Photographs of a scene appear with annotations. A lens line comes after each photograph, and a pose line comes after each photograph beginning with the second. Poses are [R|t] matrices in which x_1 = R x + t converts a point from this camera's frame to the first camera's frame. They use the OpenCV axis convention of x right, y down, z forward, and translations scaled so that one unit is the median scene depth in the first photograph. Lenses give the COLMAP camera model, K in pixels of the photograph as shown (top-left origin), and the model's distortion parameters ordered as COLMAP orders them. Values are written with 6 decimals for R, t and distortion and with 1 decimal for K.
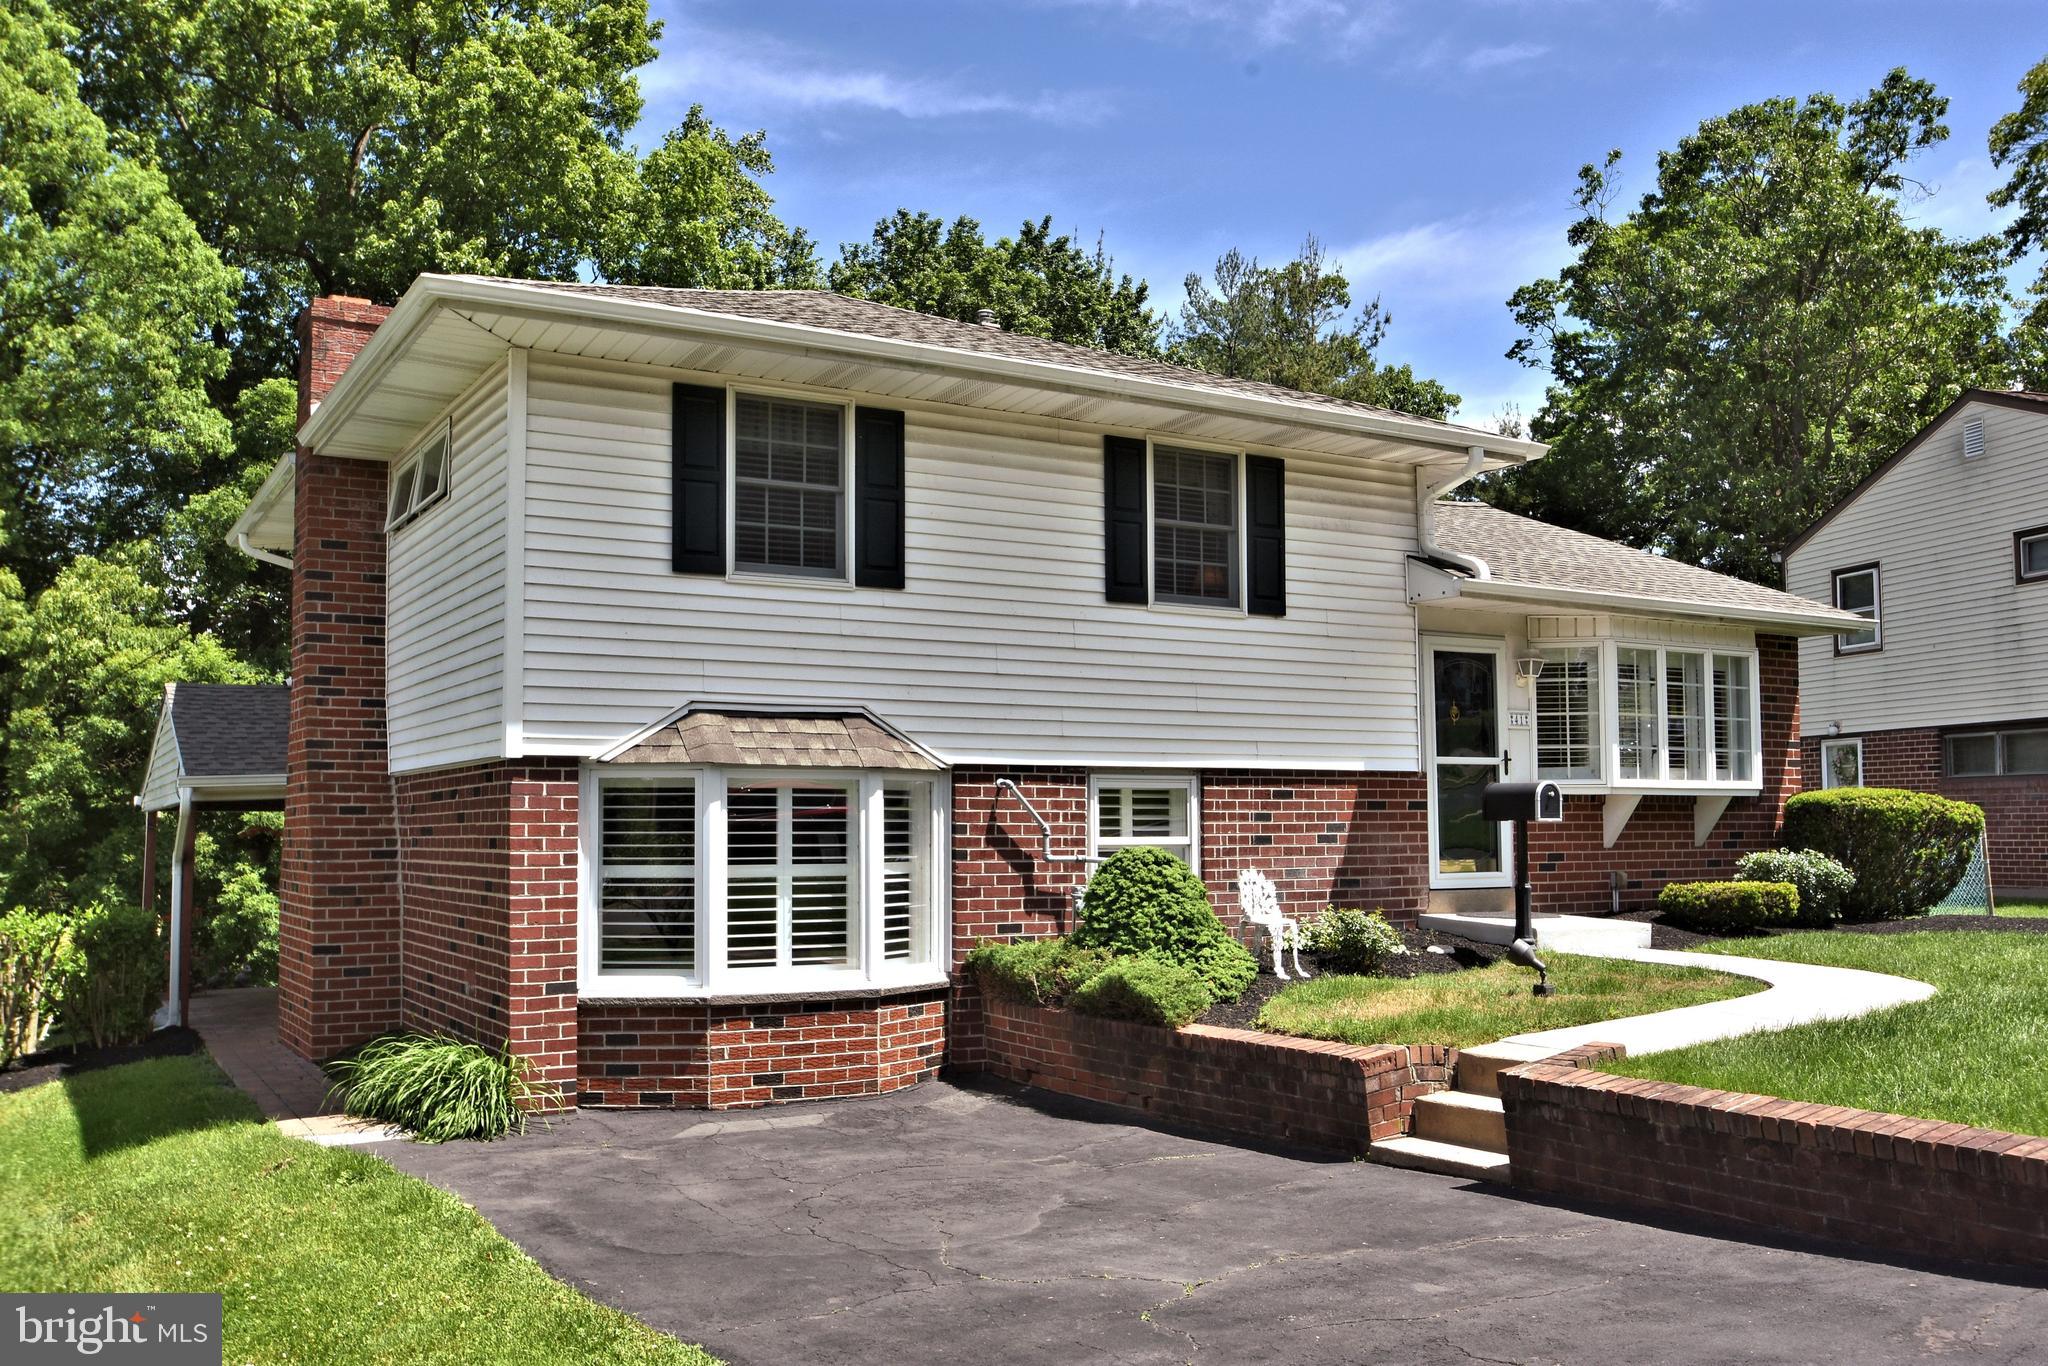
lens RADIAL K [[1793.8, 0, 1022.4], [0, 1793.8, 682.1], [0, 0, 1]] dist [-0.059236, 0.003378]
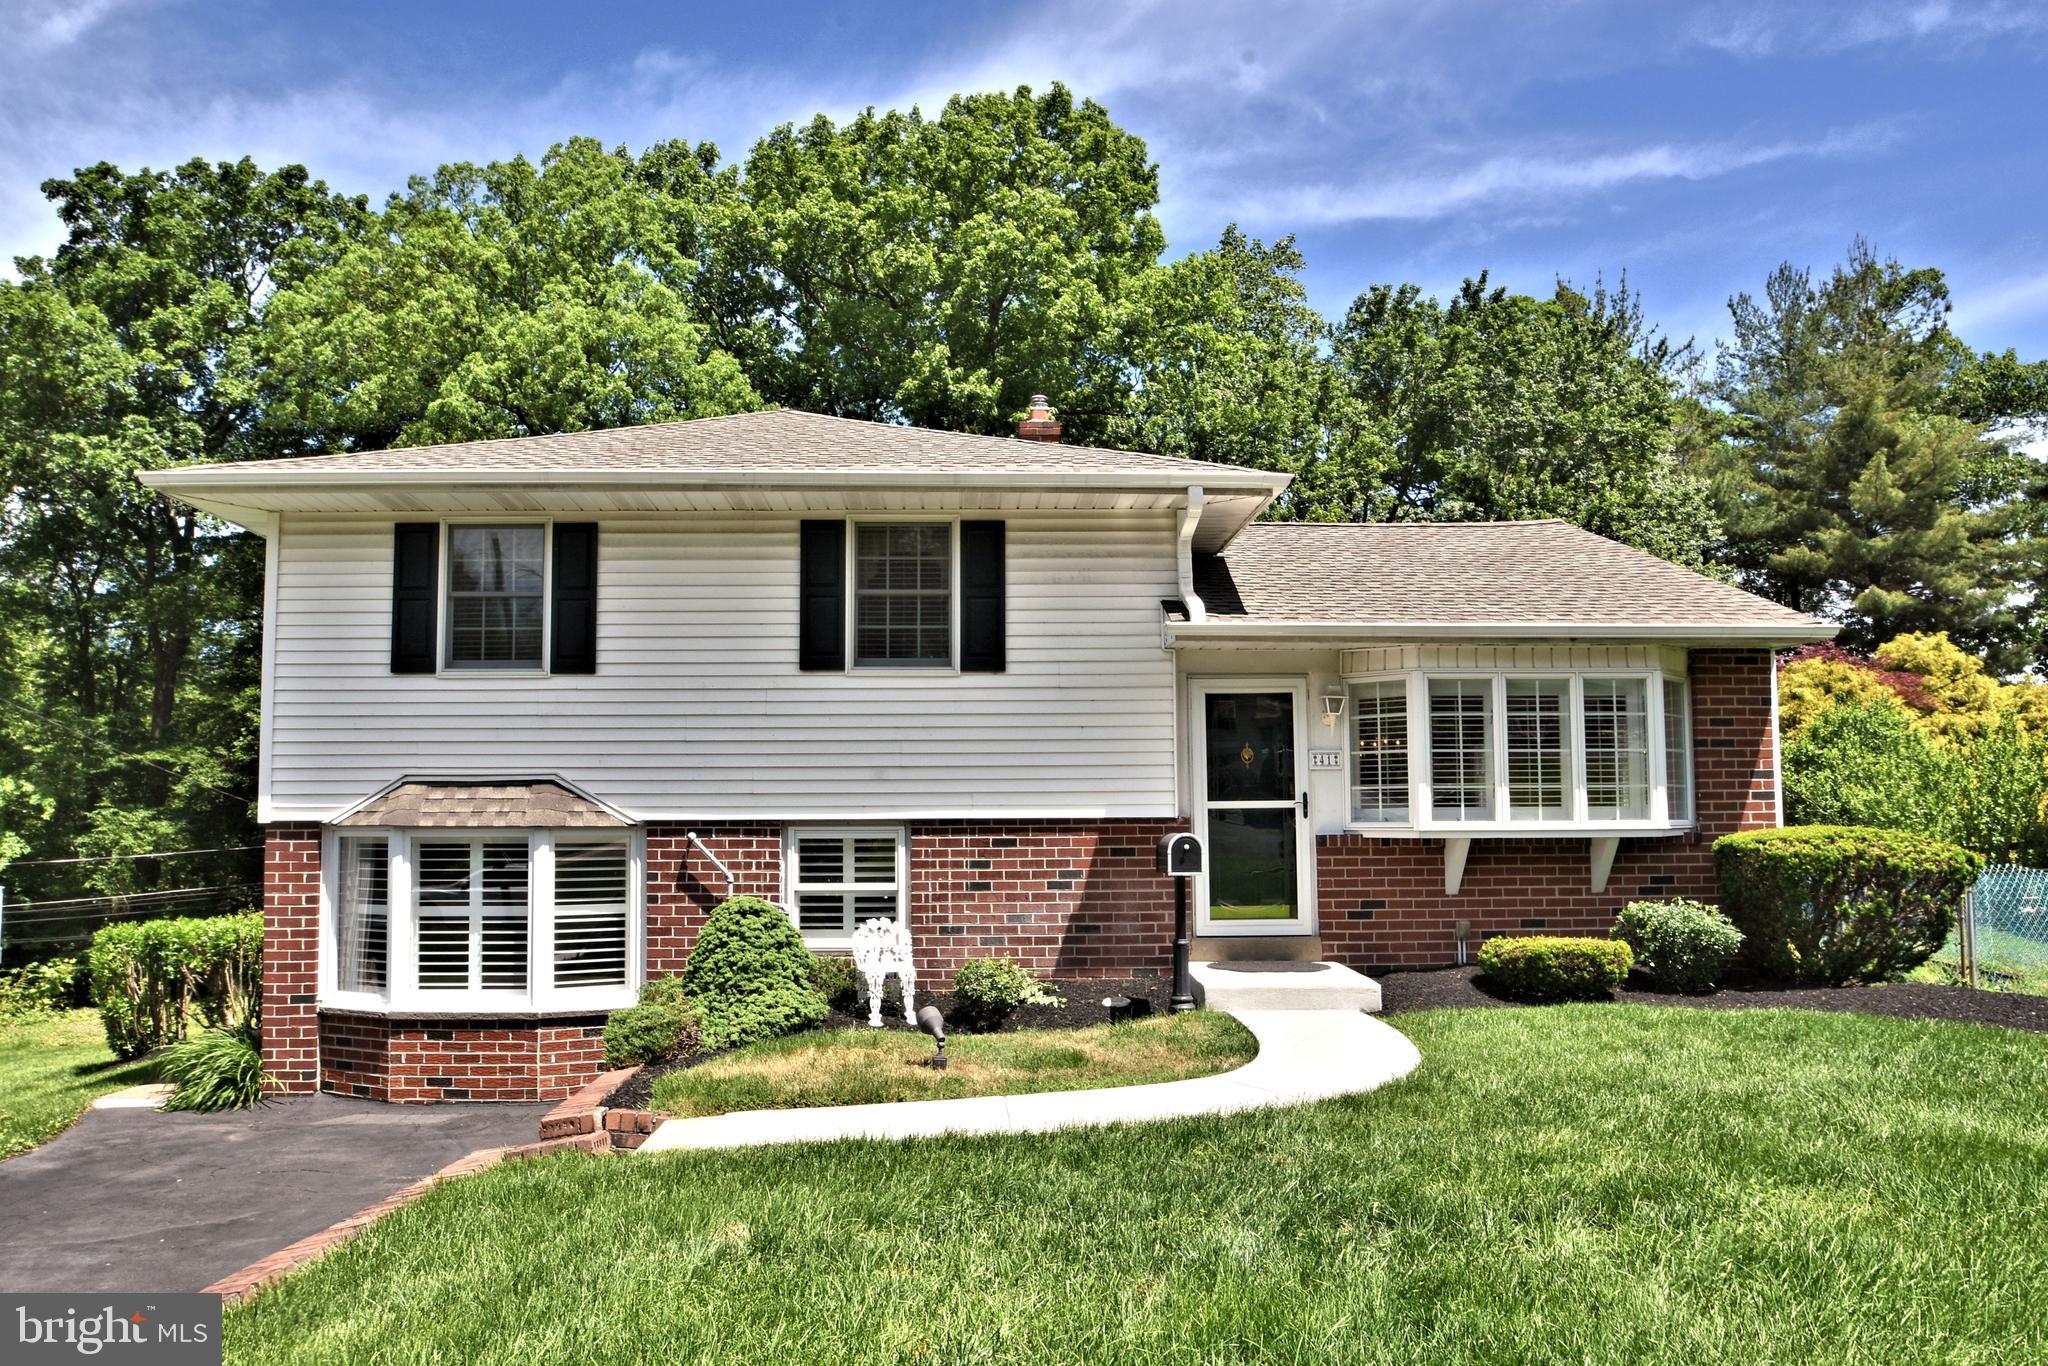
lens RADIAL K [[1486.0, 0, 1023.3], [0, 1486.0, 689.1], [0, 0, 1]] dist [-0.050892, 0.015817]
pose [[0.874925, -0.045829, -0.482085, 0.607848], [0.042472, 0.998938, -0.017881, -0.011035], [0.482392, -0.004830, 0.875942, 0.263195]]
